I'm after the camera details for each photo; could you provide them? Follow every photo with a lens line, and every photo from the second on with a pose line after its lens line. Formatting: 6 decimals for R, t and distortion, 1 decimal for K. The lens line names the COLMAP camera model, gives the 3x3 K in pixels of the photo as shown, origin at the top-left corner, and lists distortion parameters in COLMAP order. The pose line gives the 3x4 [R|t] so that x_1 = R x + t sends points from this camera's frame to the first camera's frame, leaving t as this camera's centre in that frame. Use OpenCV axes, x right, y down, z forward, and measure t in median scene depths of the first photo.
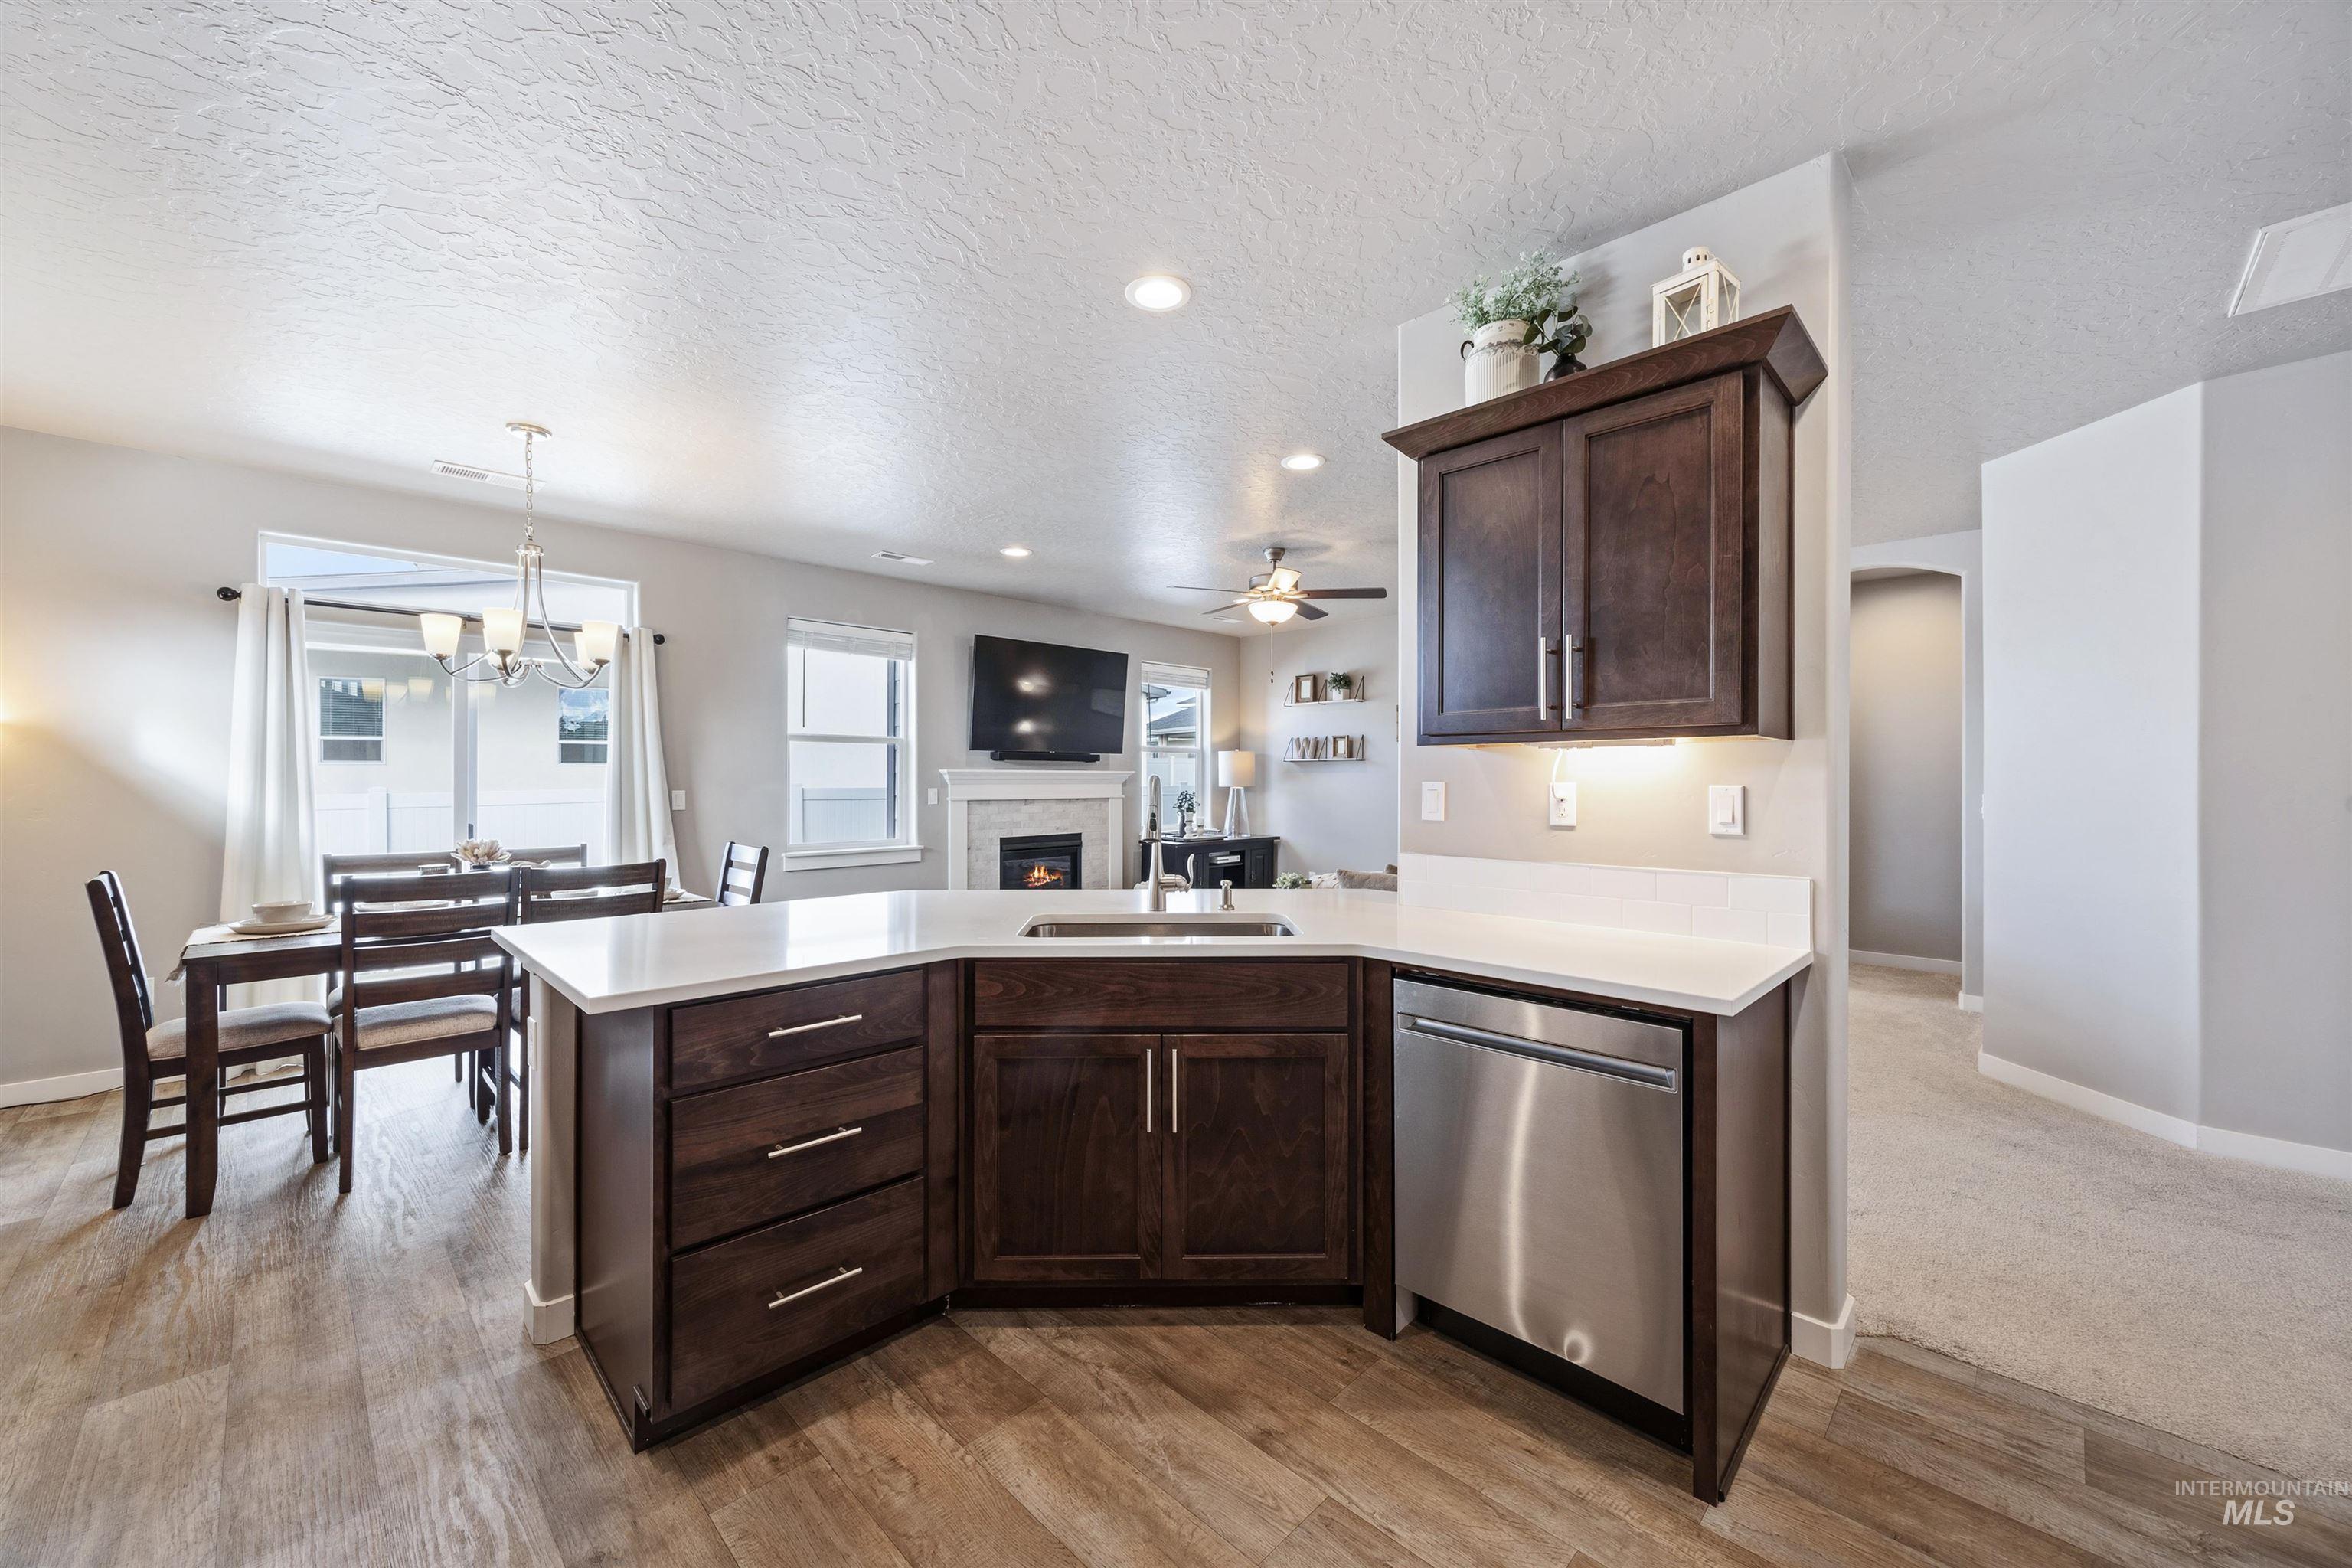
lens RADIAL K [[890.6, 0, 1164.7], [0, 890.6, 783.6], [0, 0, 1]] dist [-0.001212, 0.000246]
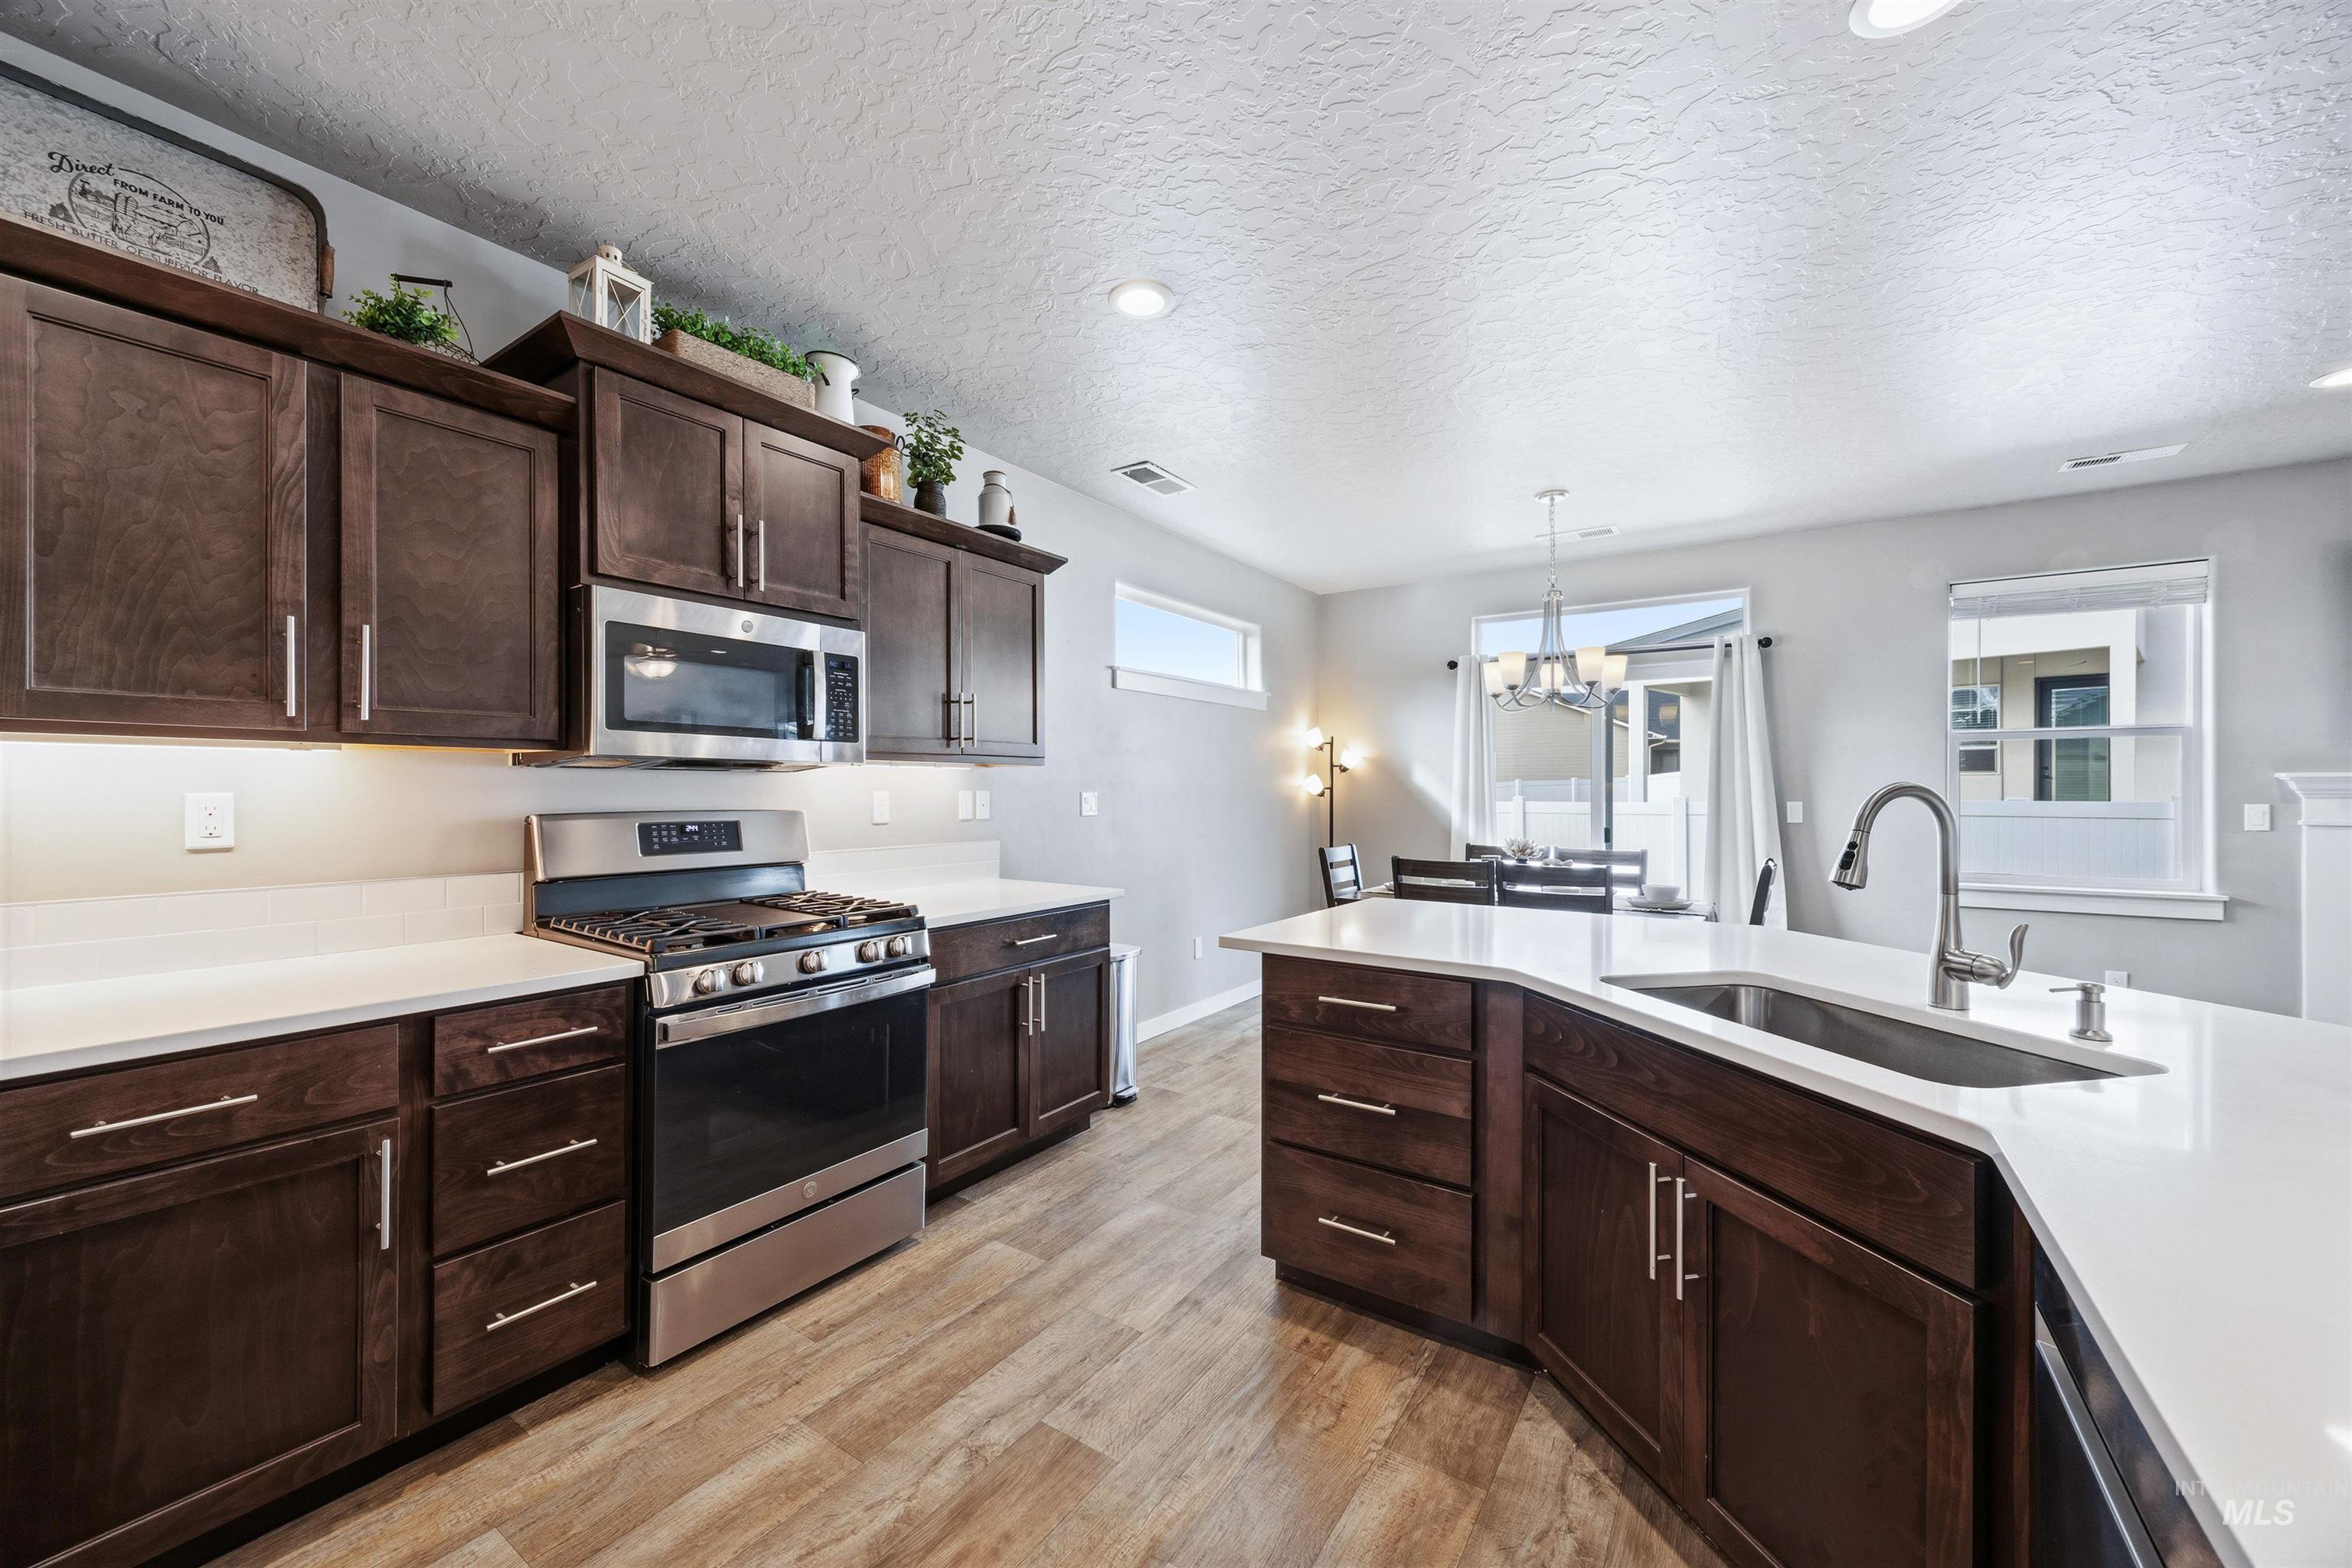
lens RADIAL K [[896.2, 0, 1169.4], [0, 896.2, 785.9], [0, 0, 1]] dist [-0.001950, 0.000026]
pose [[0.191071, -0.004895, -0.981564, 0.197307], [-0.004077, 0.999975, -0.005780, -0.000401], [0.981568, 0.005106, 0.191046, 0.151270]]
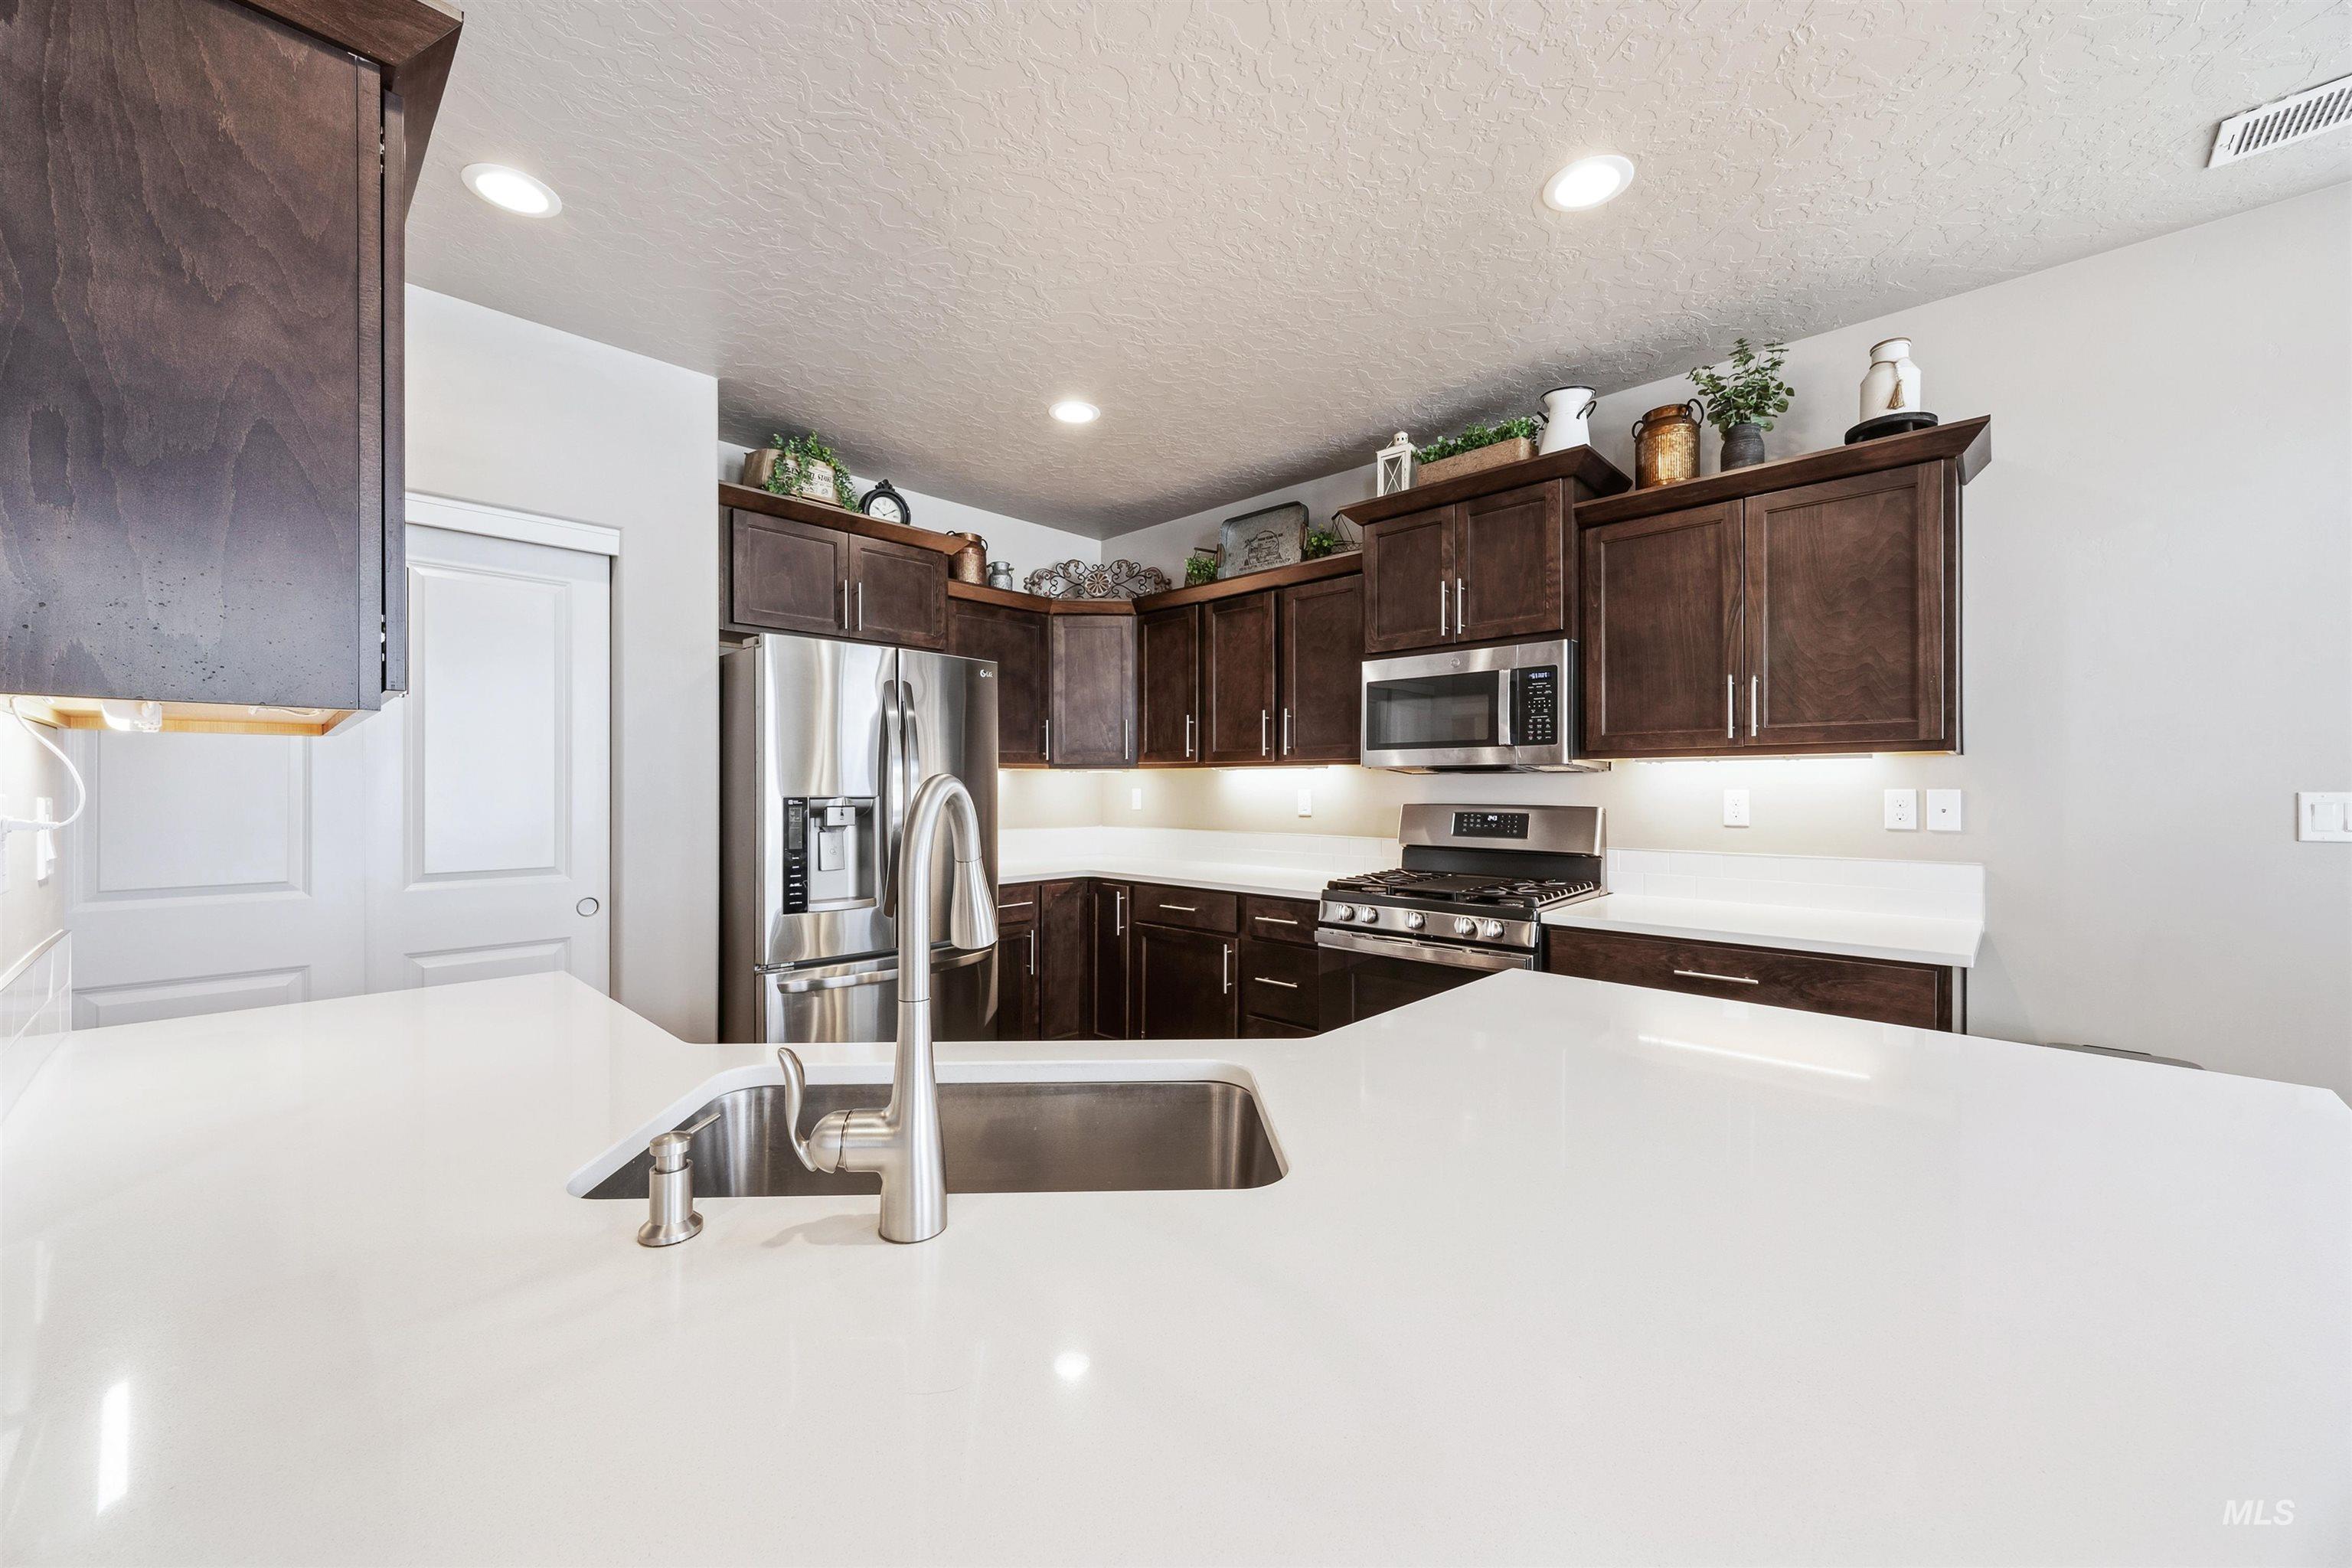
lens RADIAL K [[896.2, 0, 1169.4], [0, 896.2, 785.9], [0, 0, 1]] dist [-0.001950, 0.000026]
pose [[-0.999765, -0.001328, -0.021642, -0.037359], [-0.001327, 0.999999, -0.000068, -0.001282], [0.021642, -0.000040, -0.999766, 0.533053]]
